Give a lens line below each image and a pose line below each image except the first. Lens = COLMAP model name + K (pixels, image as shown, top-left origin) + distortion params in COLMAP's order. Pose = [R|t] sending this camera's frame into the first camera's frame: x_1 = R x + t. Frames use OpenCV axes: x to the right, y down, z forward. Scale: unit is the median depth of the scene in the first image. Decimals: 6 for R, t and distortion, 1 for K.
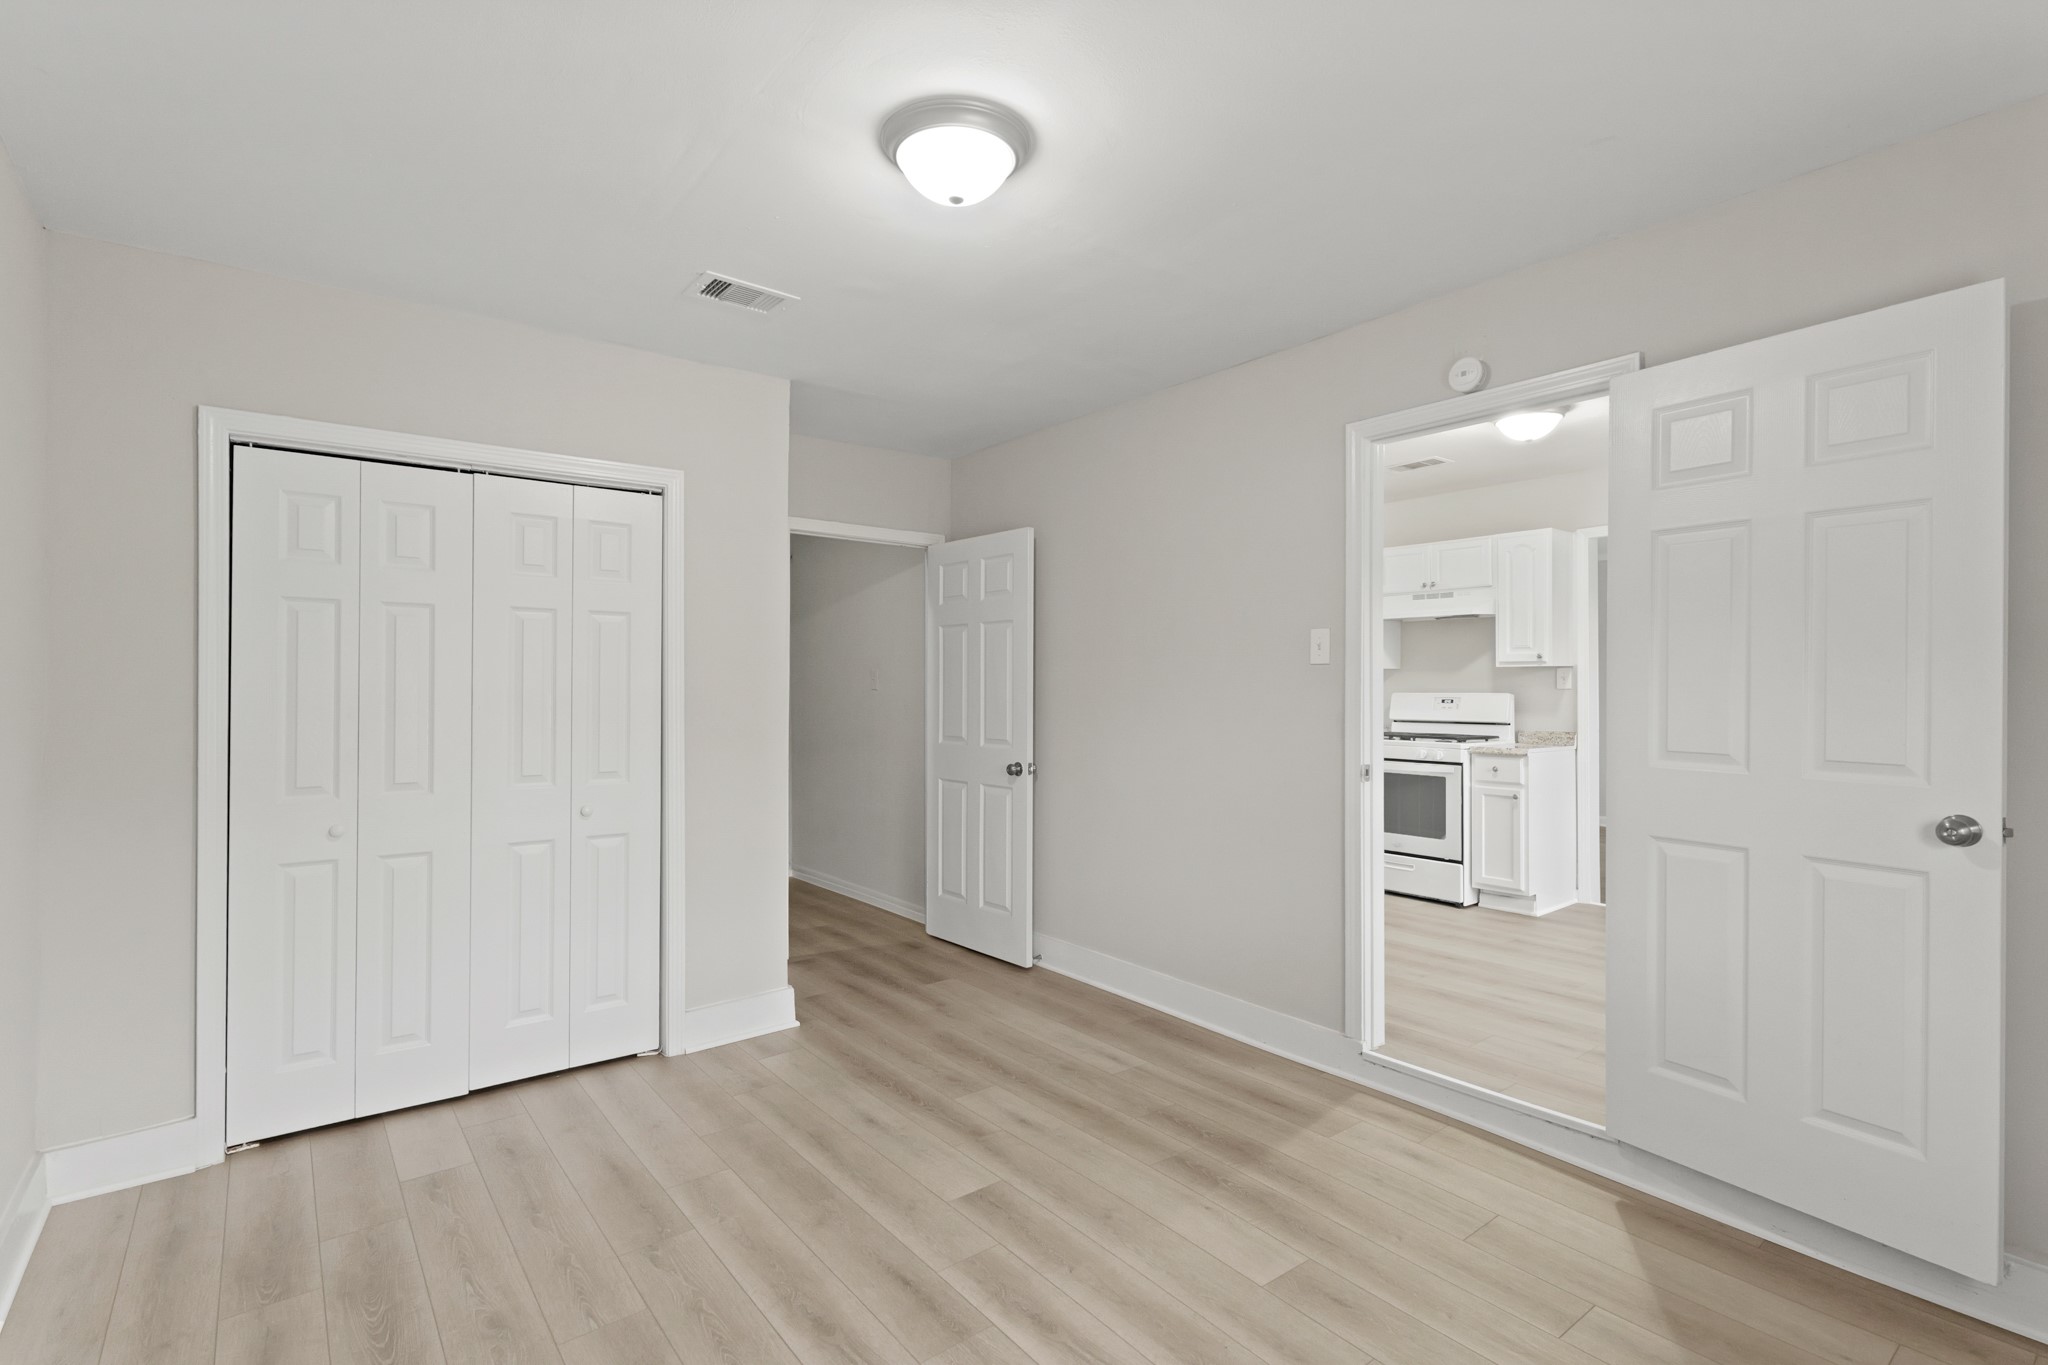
lens RADIAL K [[956.7, 0, 1032.8], [0, 956.7, 666.7], [0, 0, 1]] dist [0.004944, -0.001541]
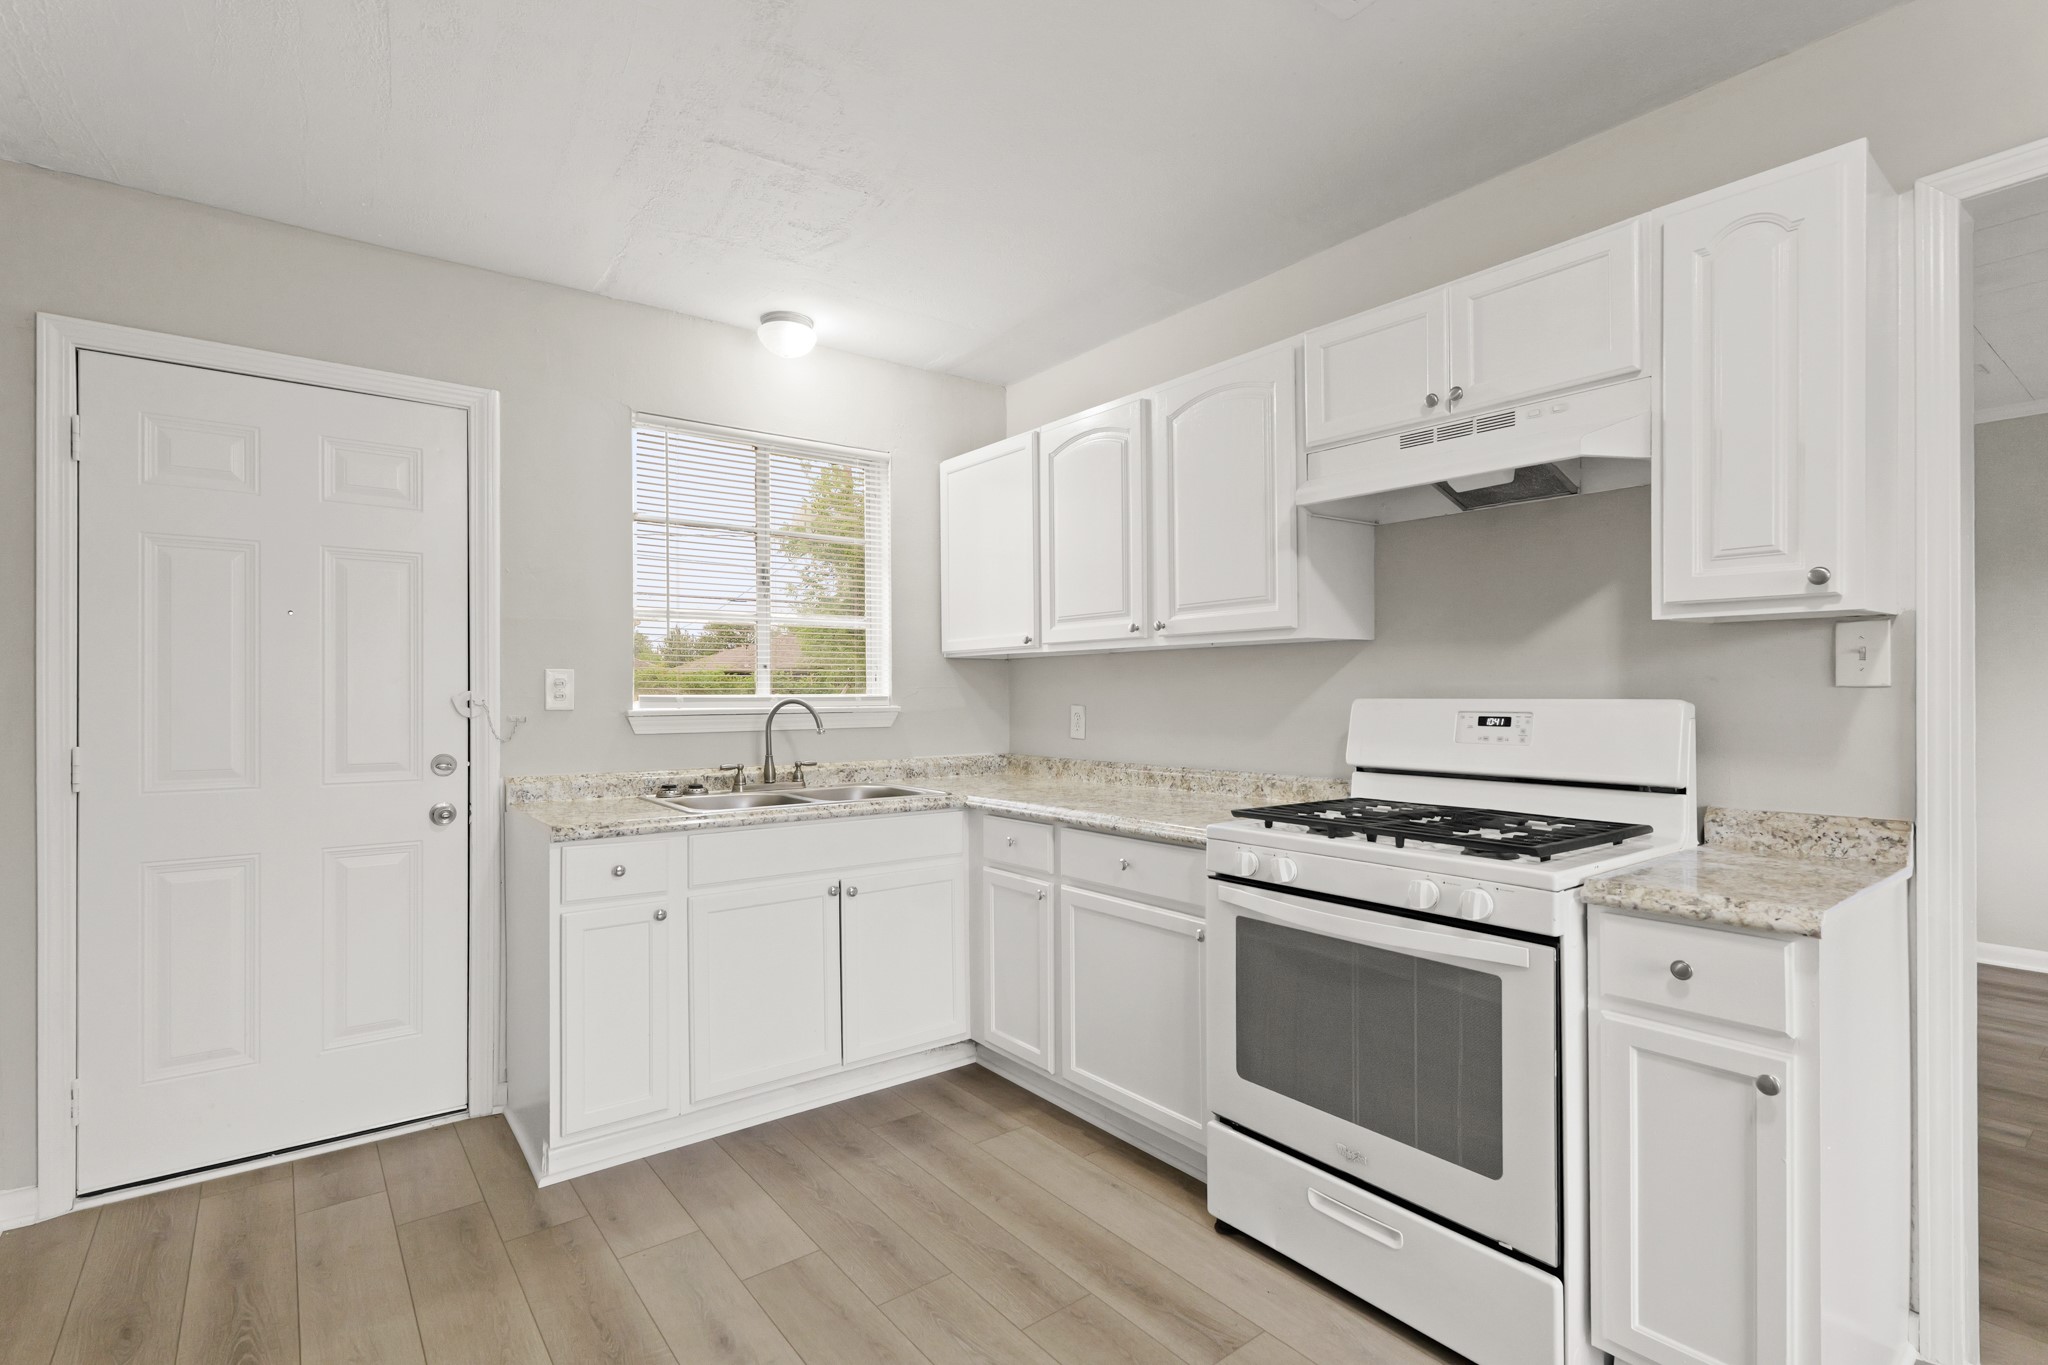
lens RADIAL K [[956.7, 0, 1028.0], [0, 956.7, 687.2], [0, 0, 1]] dist [0.004944, -0.001541]
pose [[0.999844, -0.009377, -0.014957, 0.275846], [0.009652, 0.999784, 0.018427, 0.014906], [0.014780, -0.018569, 0.999718, 0.670408]]
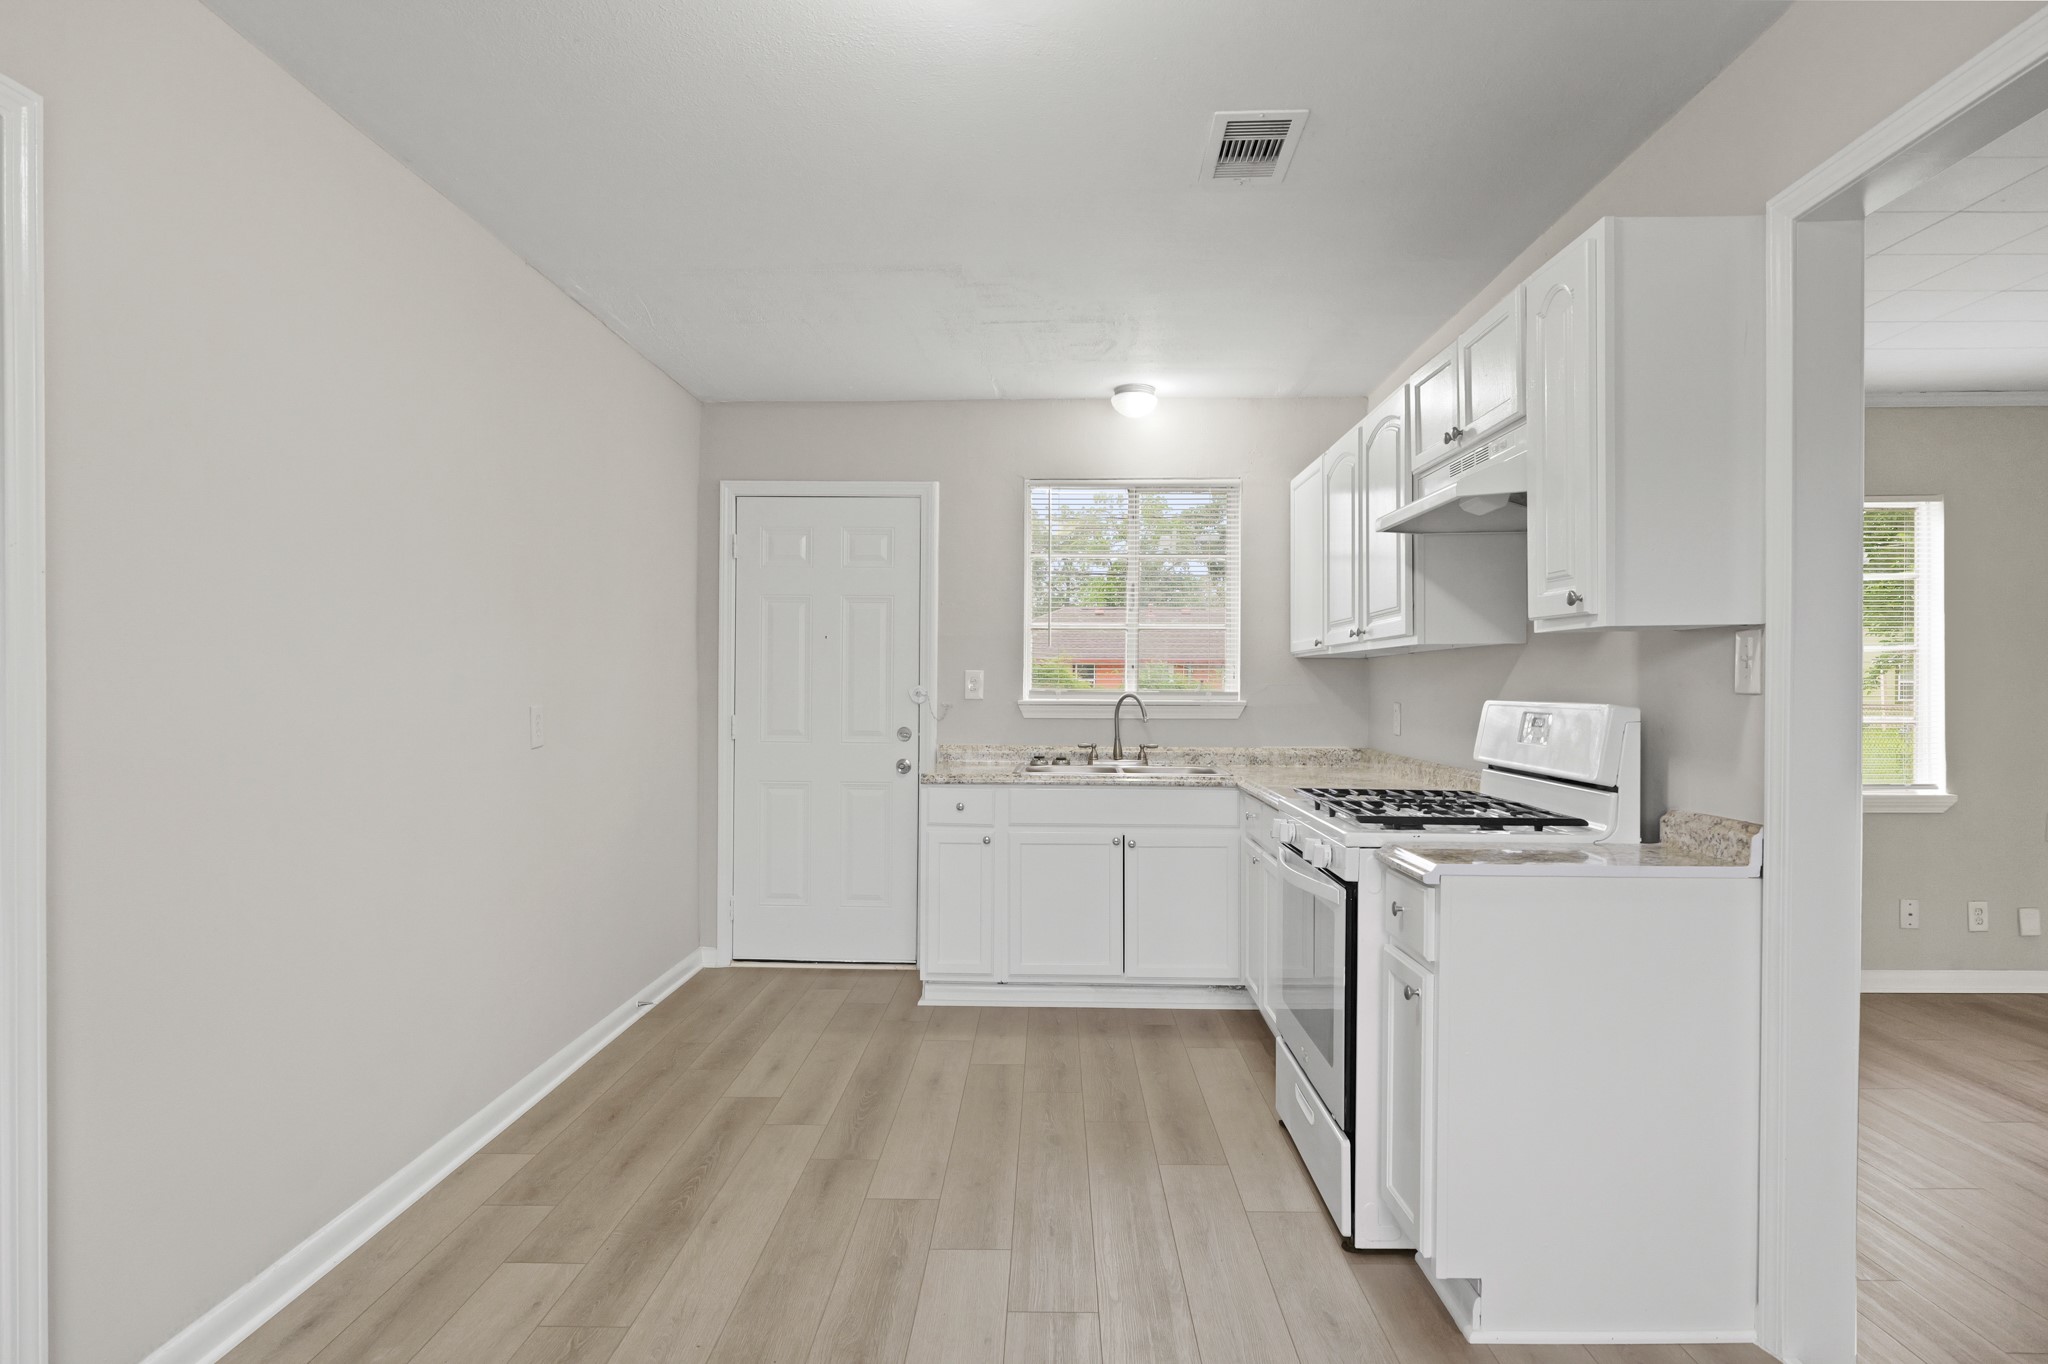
lens RADIAL K [[1165.1, 0, 1024.1], [0, 1165.1, 678.2], [0, 0, 1]] dist [0.000888, 0.000979]
pose [[0.760730, -0.006288, -0.649038, 0.627448], [0.016812, 0.999808, 0.010019, 0.009780], [0.648851, -0.018533, 0.760690, 0.528915]]
